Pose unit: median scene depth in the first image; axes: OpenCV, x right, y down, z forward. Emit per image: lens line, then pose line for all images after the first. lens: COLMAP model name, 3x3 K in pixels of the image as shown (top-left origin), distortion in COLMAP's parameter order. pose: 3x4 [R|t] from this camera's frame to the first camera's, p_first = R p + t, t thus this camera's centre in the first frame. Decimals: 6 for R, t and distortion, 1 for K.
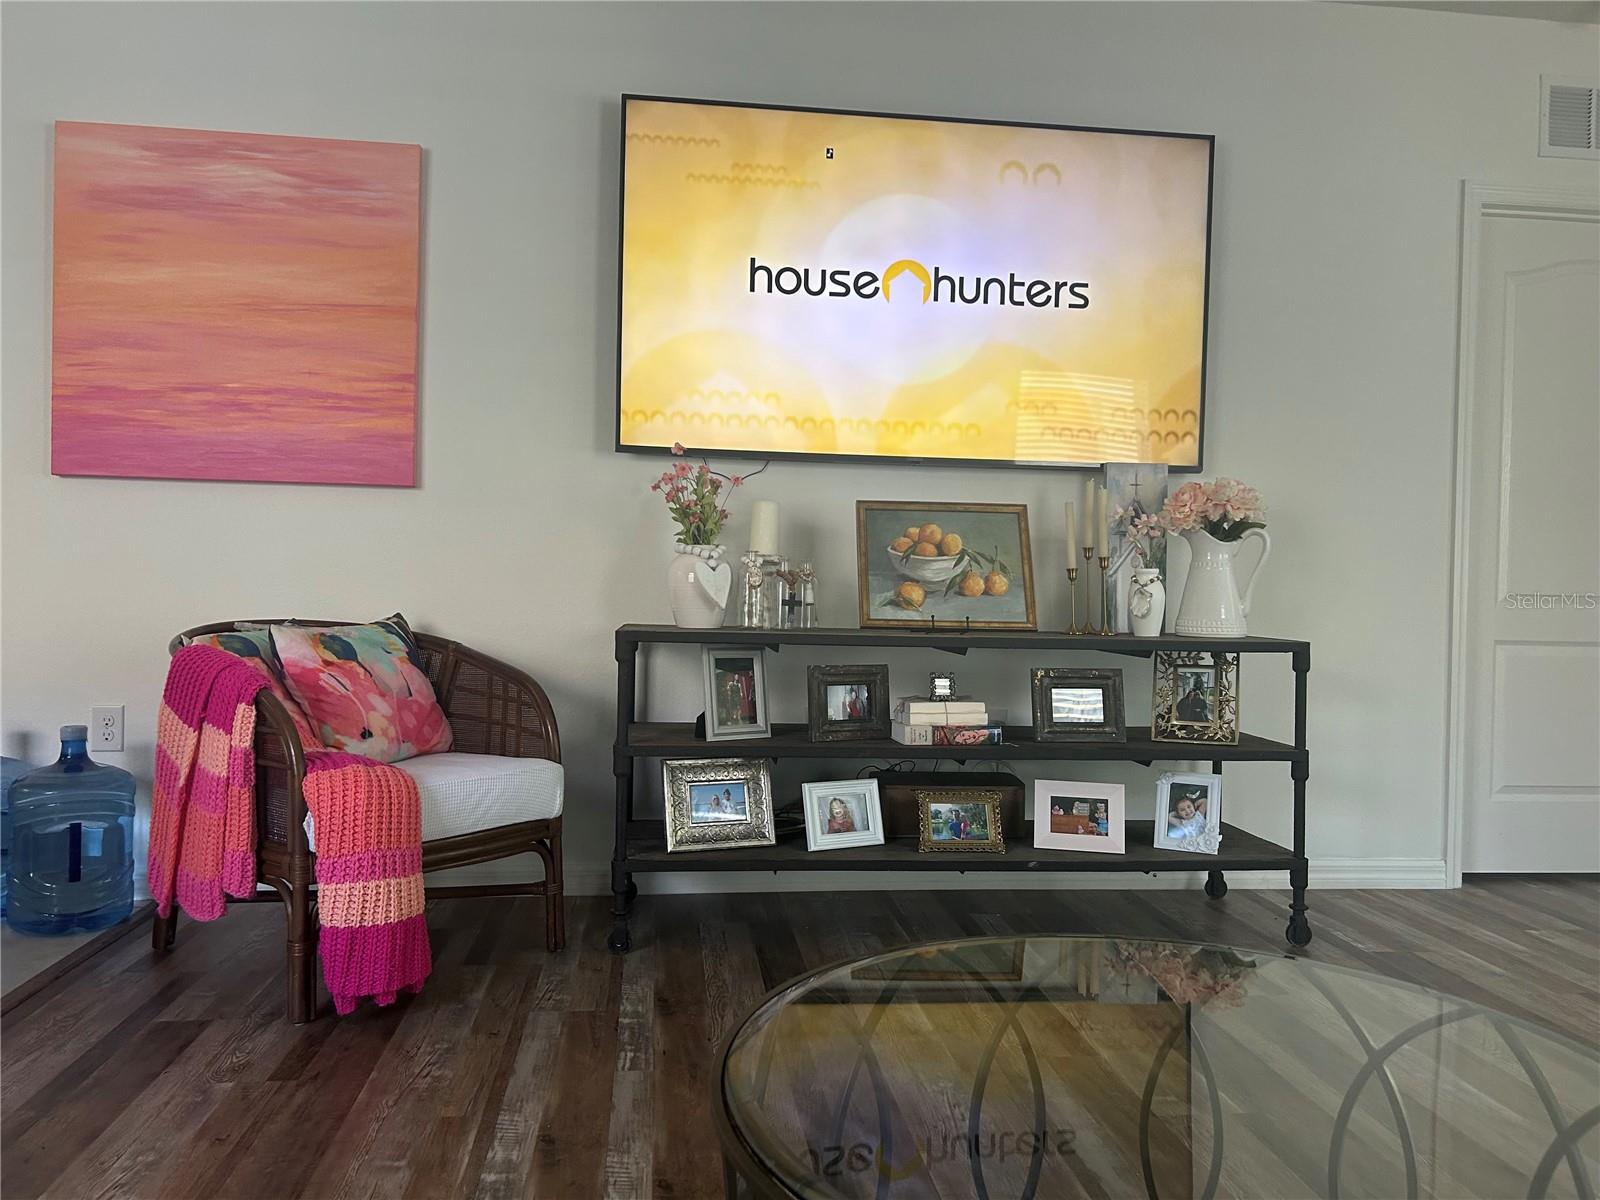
lens RADIAL K [[1201.7, 0, 802.0], [0, 1201.7, 580.5], [0, 0, 1]] dist [0.058177, -0.065756]
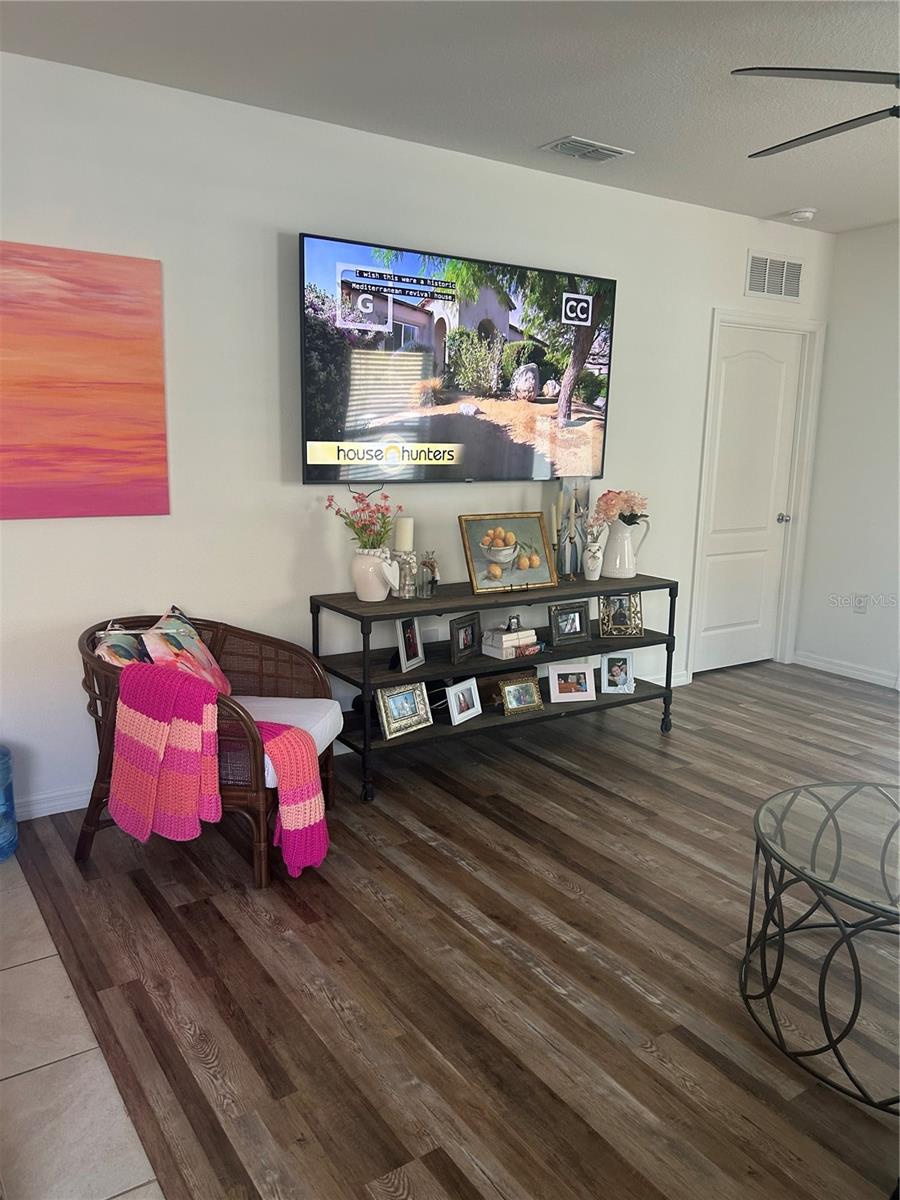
lens RADIAL K [[897.2, 0, 445.9], [0, 897.2, 591.8], [0, 0, 1]] dist [0.056541, -0.069629]
pose [[0.890096, -0.084366, 0.447896, -0.546466], [-0.004819, 0.980922, 0.194343, -0.207942], [-0.455747, -0.175143, 0.872708, -0.089554]]
